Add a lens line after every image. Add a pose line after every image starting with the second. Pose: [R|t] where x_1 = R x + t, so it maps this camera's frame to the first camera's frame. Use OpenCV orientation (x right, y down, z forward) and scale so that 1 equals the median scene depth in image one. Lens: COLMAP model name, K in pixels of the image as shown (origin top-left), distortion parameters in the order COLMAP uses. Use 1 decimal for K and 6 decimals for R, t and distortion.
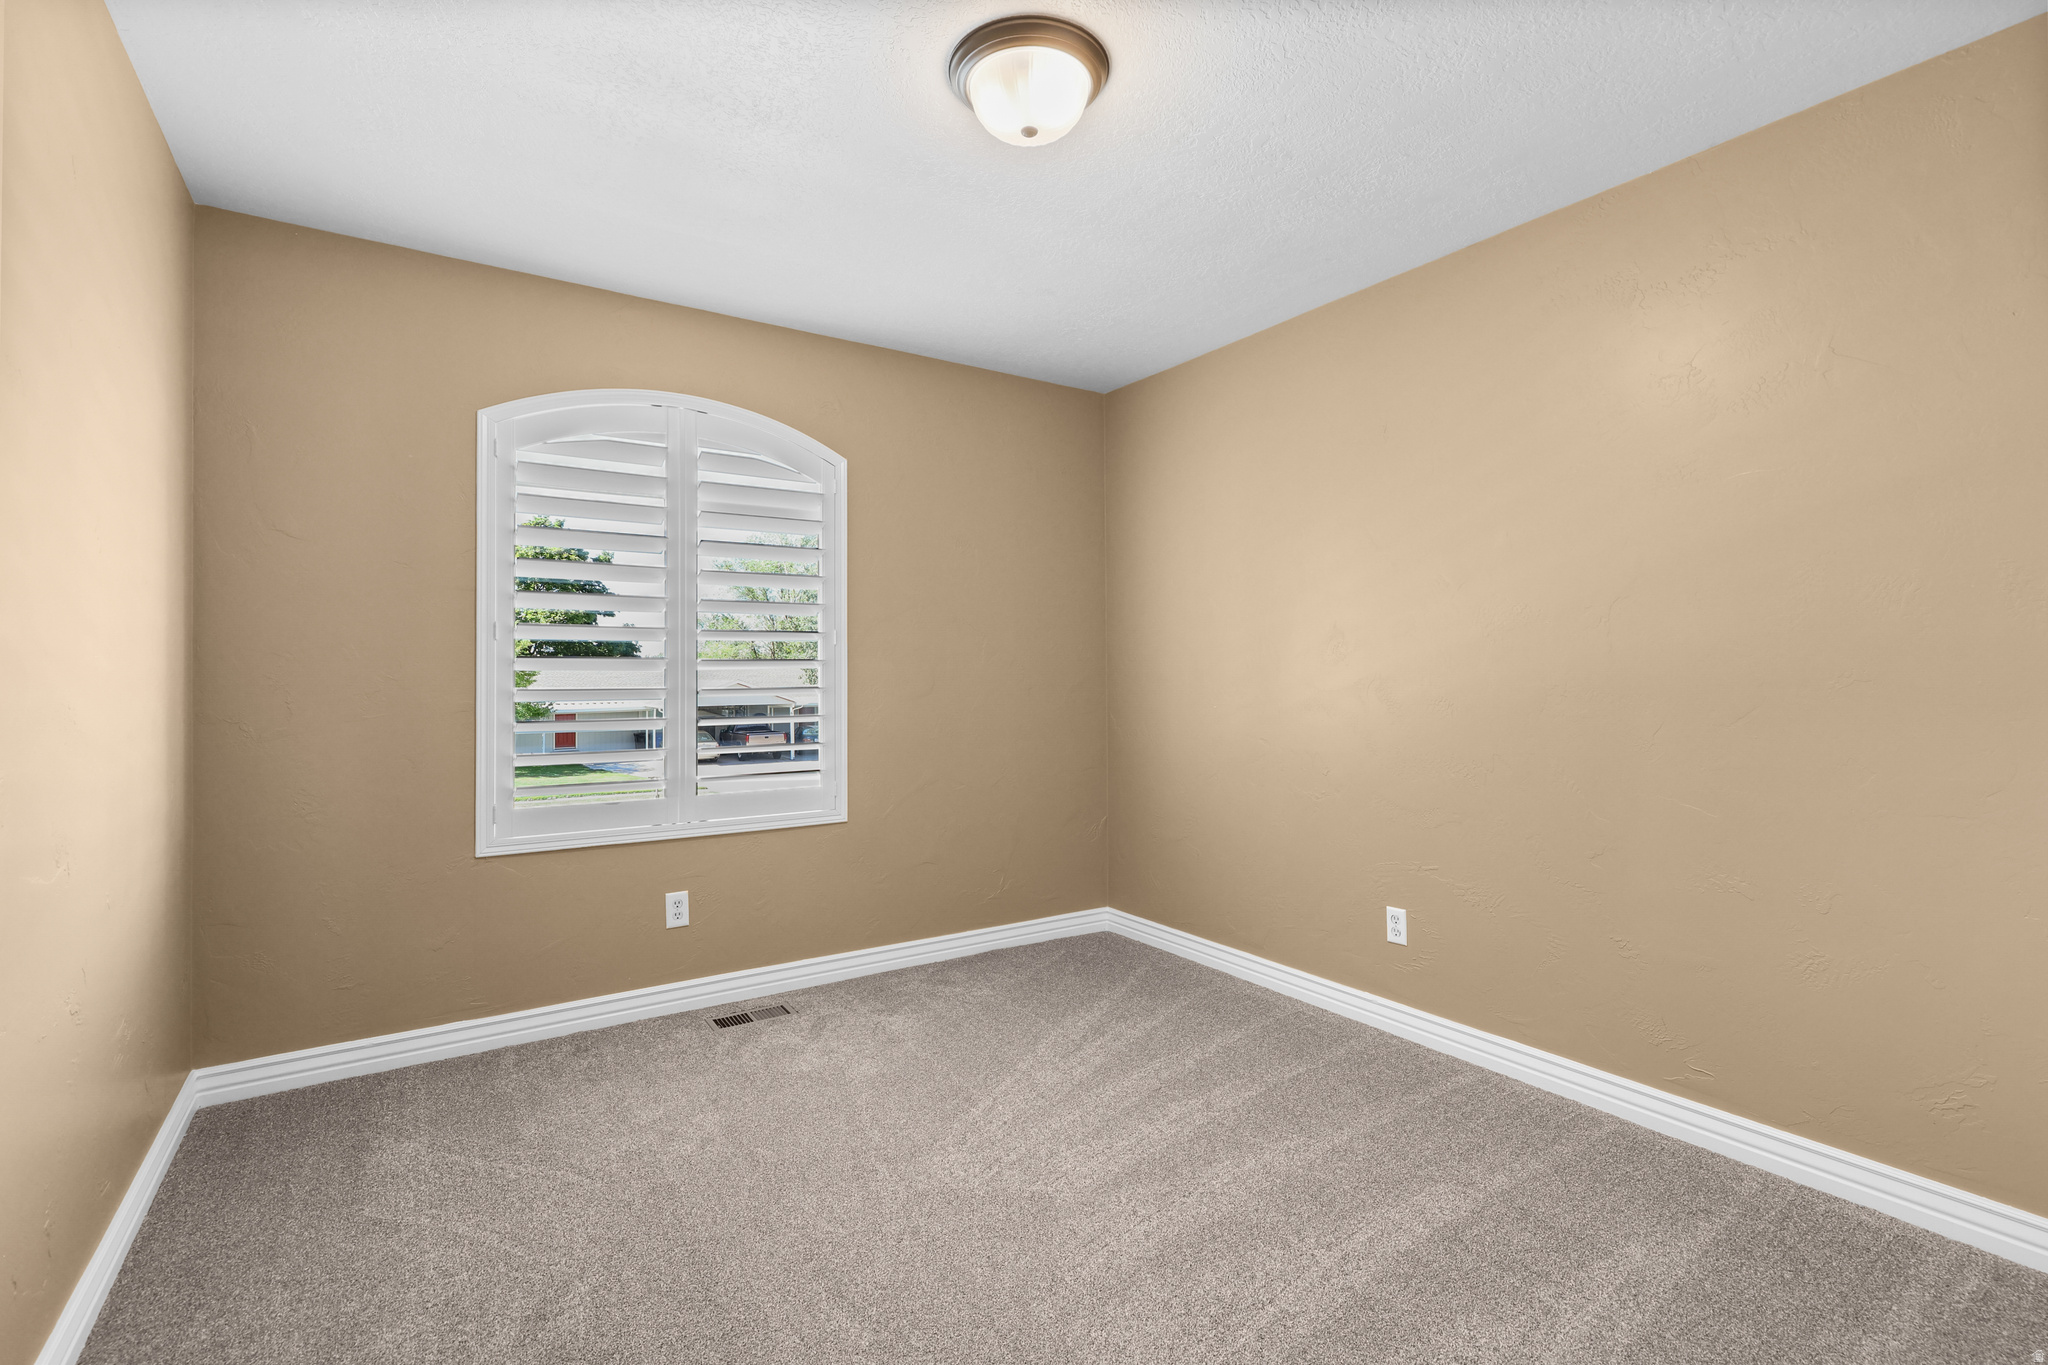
lens RADIAL K [[937.2, 0, 1020.3], [0, 937.2, 679.3], [0, 0, 1]] dist [0.001650, 0.000648]
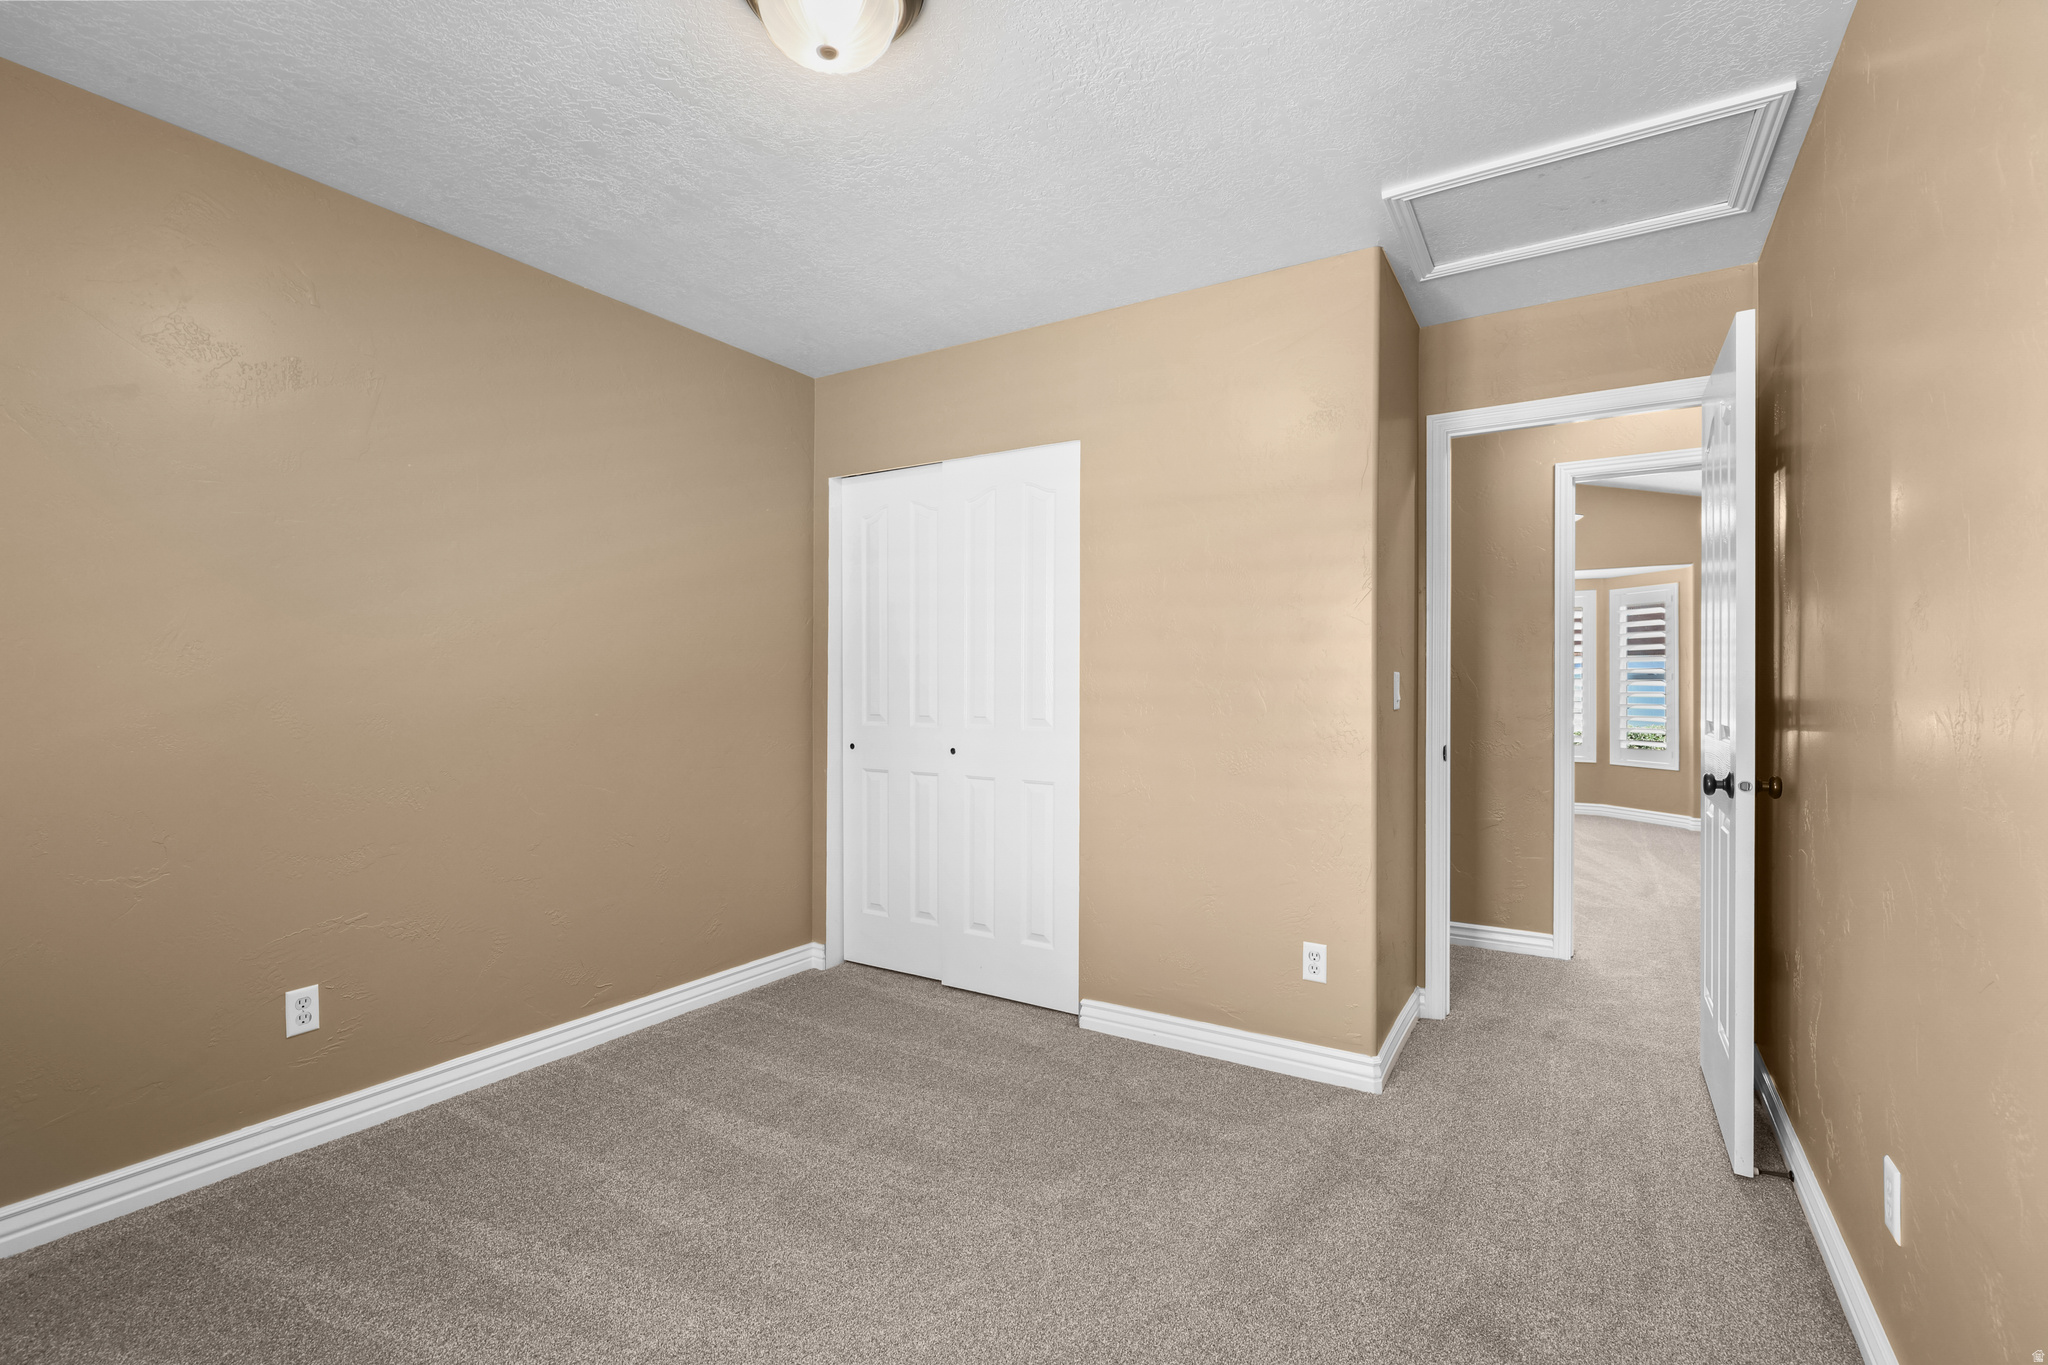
lens RADIAL K [[937.2, 0, 1020.5], [0, 937.2, 678.6], [0, 0, 1]] dist [0.001650, 0.000648]
pose [[-0.419515, -0.003003, 0.907744, -0.722018], [-0.001135, 0.999995, 0.002784, -0.024482], [-0.907748, 0.000138, -0.419516, 1.001823]]
